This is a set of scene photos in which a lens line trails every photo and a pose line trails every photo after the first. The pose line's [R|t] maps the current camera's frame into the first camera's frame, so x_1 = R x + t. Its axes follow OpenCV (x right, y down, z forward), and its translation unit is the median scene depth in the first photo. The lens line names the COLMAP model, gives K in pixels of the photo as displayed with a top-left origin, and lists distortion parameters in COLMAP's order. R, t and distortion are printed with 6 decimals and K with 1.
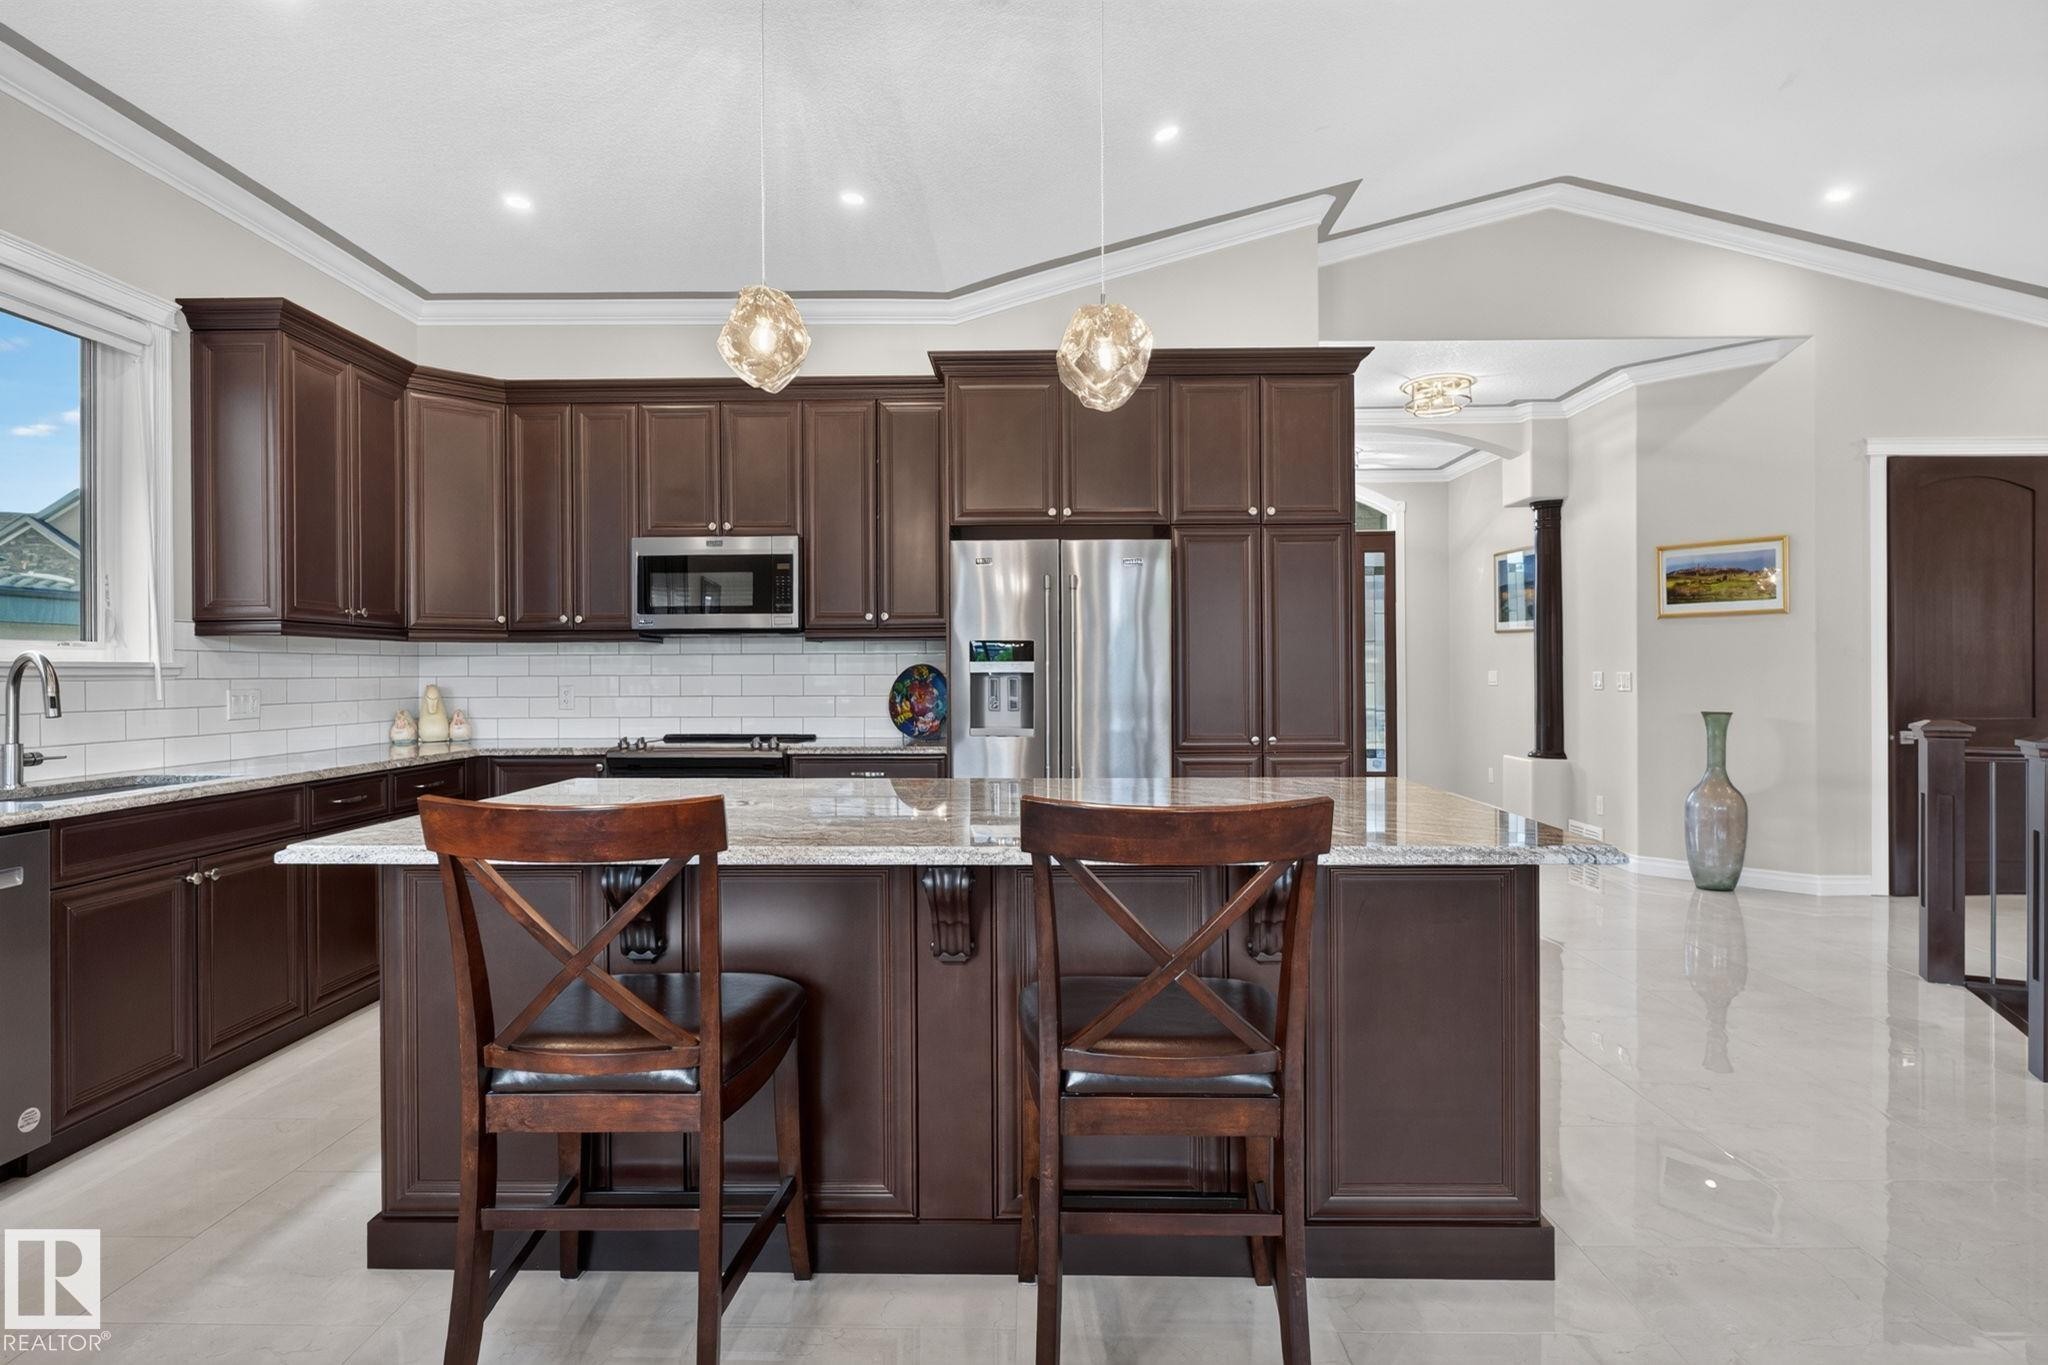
lens RADIAL K [[1057.9, 0, 1020.5], [0, 1057.9, 677.5], [0, 0, 1]] dist [0.000626, 0.000226]
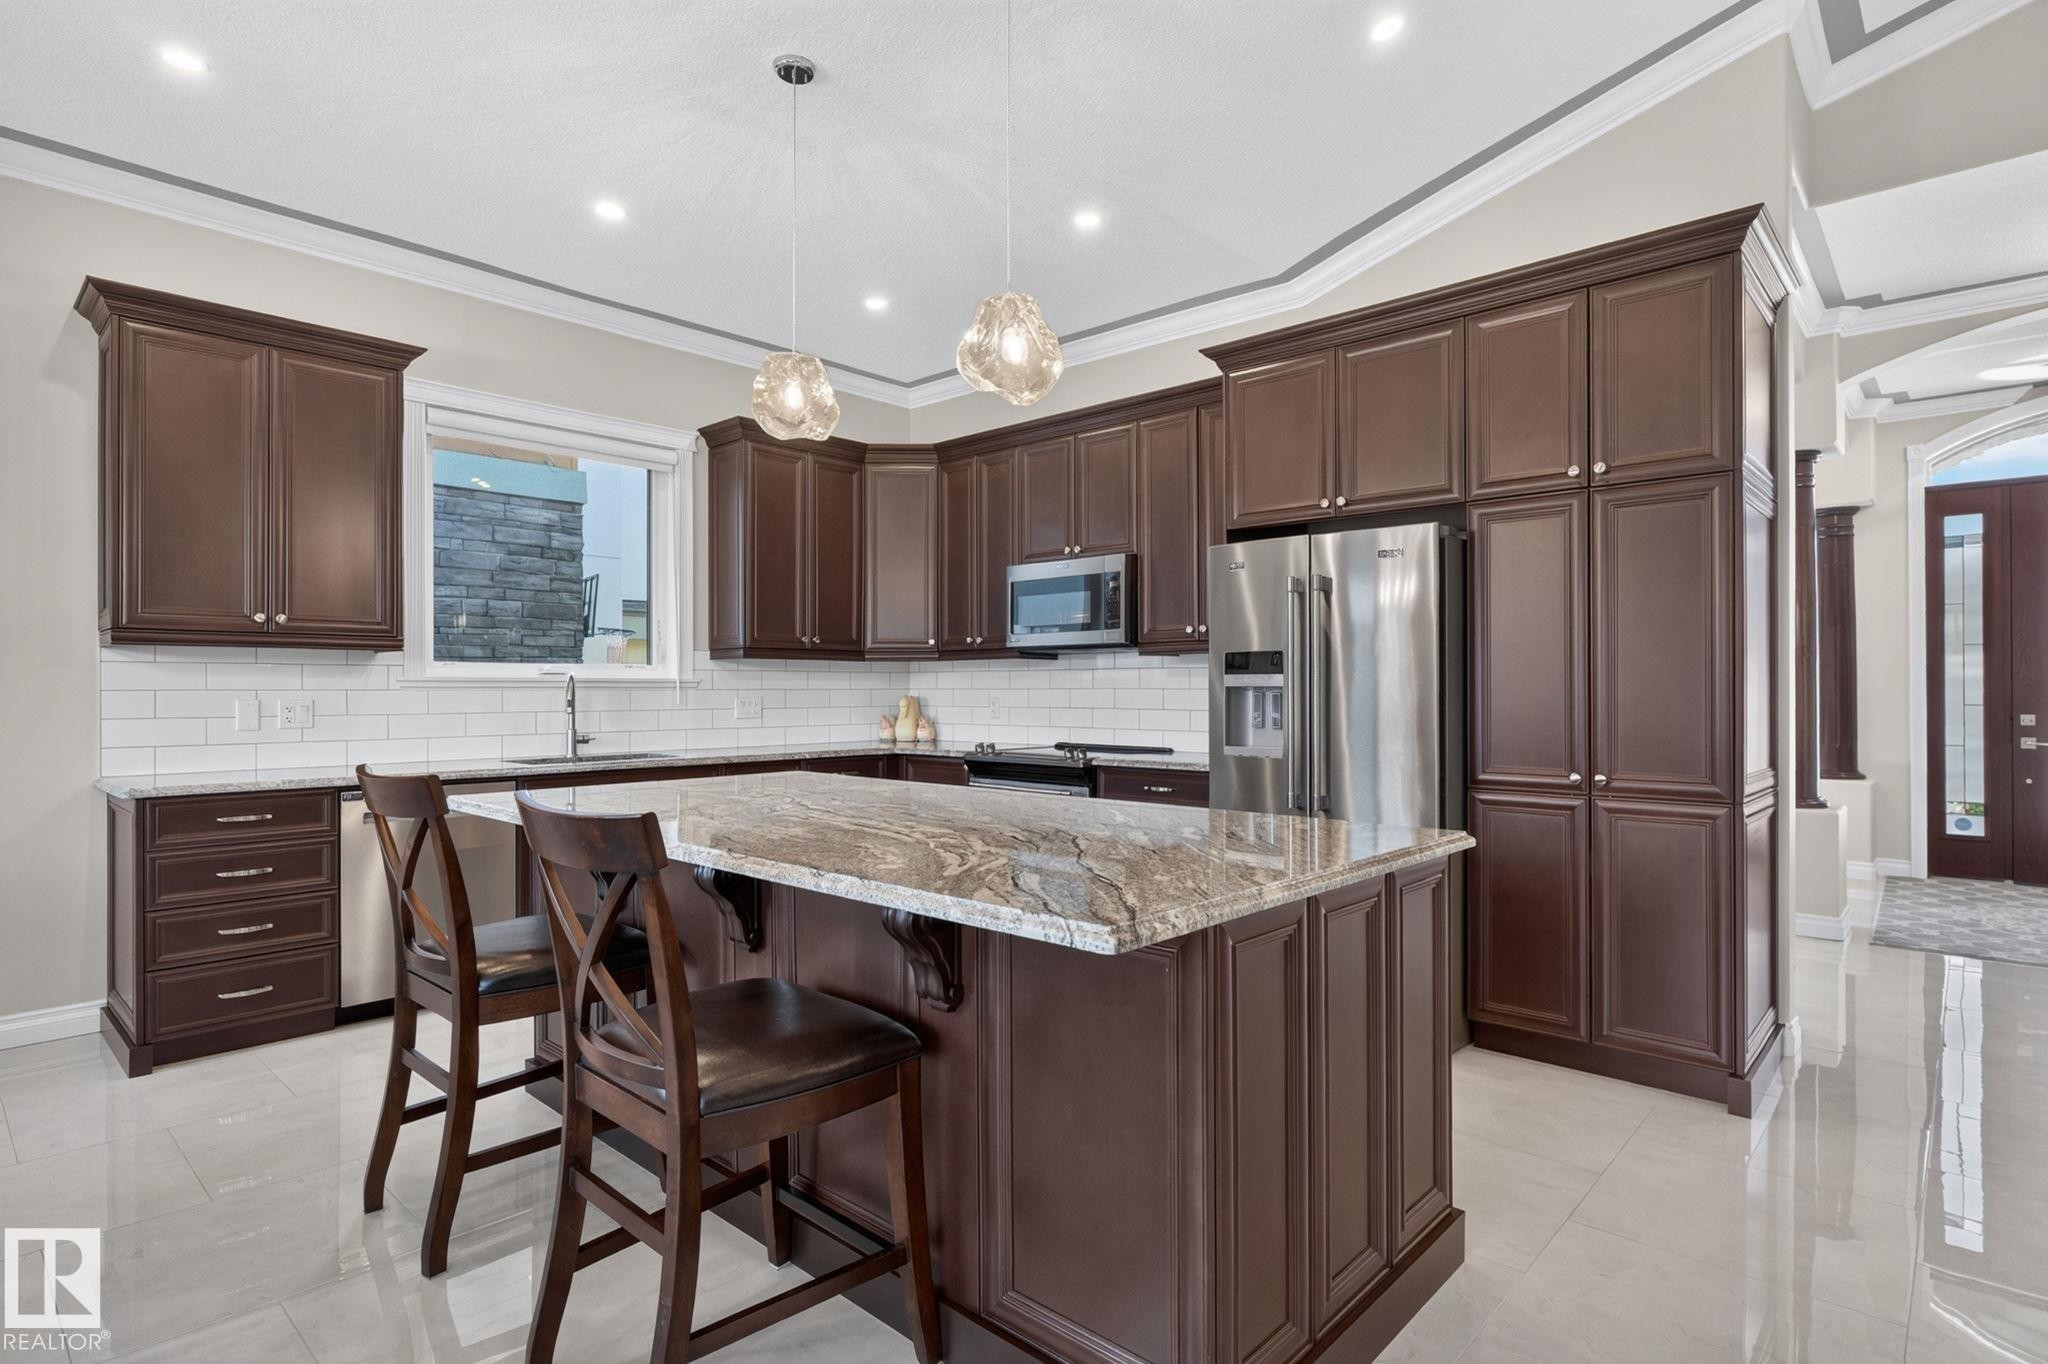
lens RADIAL K [[1057.9, 0, 1018.1], [0, 1057.9, 682.3], [0, 0, 1]] dist [0.000626, 0.000226]
pose [[0.742623, -0.000859, -0.669709, 0.415930], [-0.005501, 0.999958, -0.007383, -0.000388], [0.669687, 0.009167, 0.742587, 0.177254]]
